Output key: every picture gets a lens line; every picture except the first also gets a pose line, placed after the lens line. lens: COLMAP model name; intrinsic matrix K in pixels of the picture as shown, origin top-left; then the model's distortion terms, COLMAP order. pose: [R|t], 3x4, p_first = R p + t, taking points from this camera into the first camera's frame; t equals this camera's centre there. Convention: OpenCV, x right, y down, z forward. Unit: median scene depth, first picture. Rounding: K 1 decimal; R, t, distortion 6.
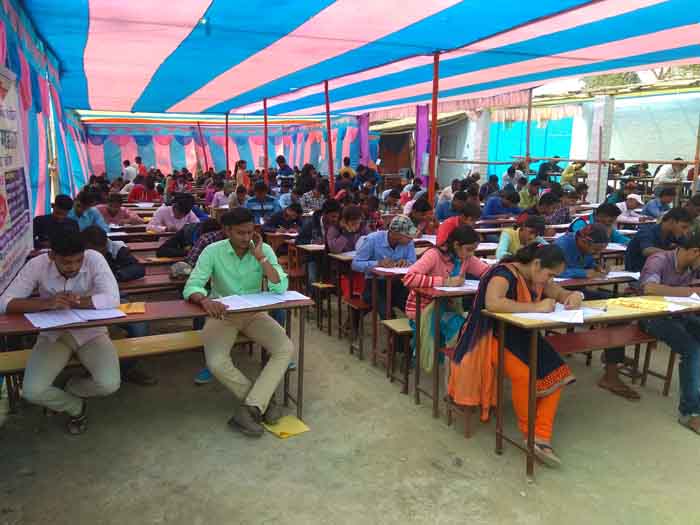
lens RADIAL K [[542.3, 0, 353.7], [0, 542.3, 262.9], [0, 0, 1]] dist [0.121073, -0.159806]
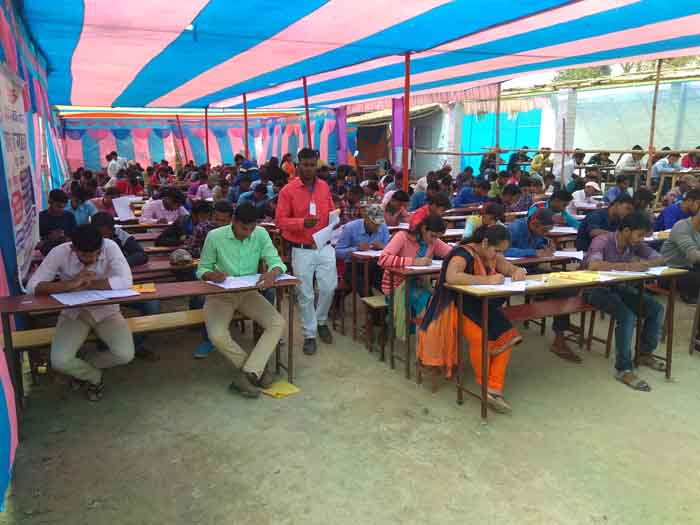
lens RADIAL K [[542.3, 0, 353.7], [0, 542.3, 262.9], [0, 0, 1]] dist [0.121073, -0.159806]
pose [[0.999181, -0.019189, 0.035626, -0.001148], [0.018581, 0.999677, 0.017336, 0.007821], [-0.035948, -0.016660, 0.999215, -0.081843]]
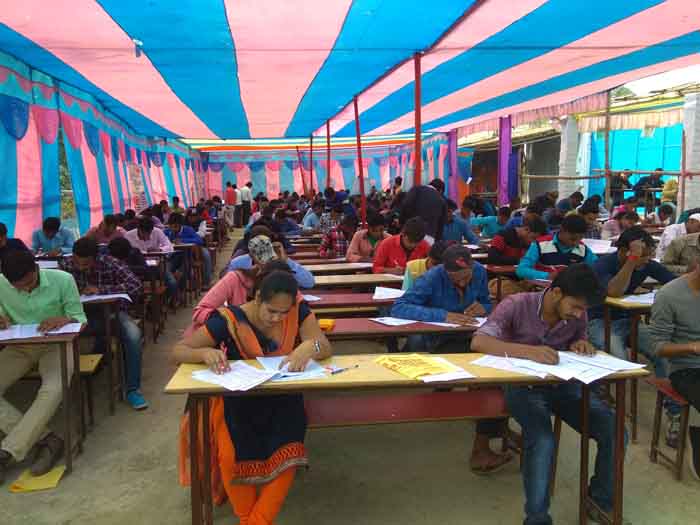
lens RADIAL K [[542.3, 0, 353.7], [0, 542.3, 262.9], [0, 0, 1]] dist [0.121073, -0.159806]
pose [[0.962236, 0.019359, -0.271527, 0.316921], [-0.029669, 0.998984, -0.033917, -0.016638], [0.270595, 0.040692, 0.961833, 0.144963]]
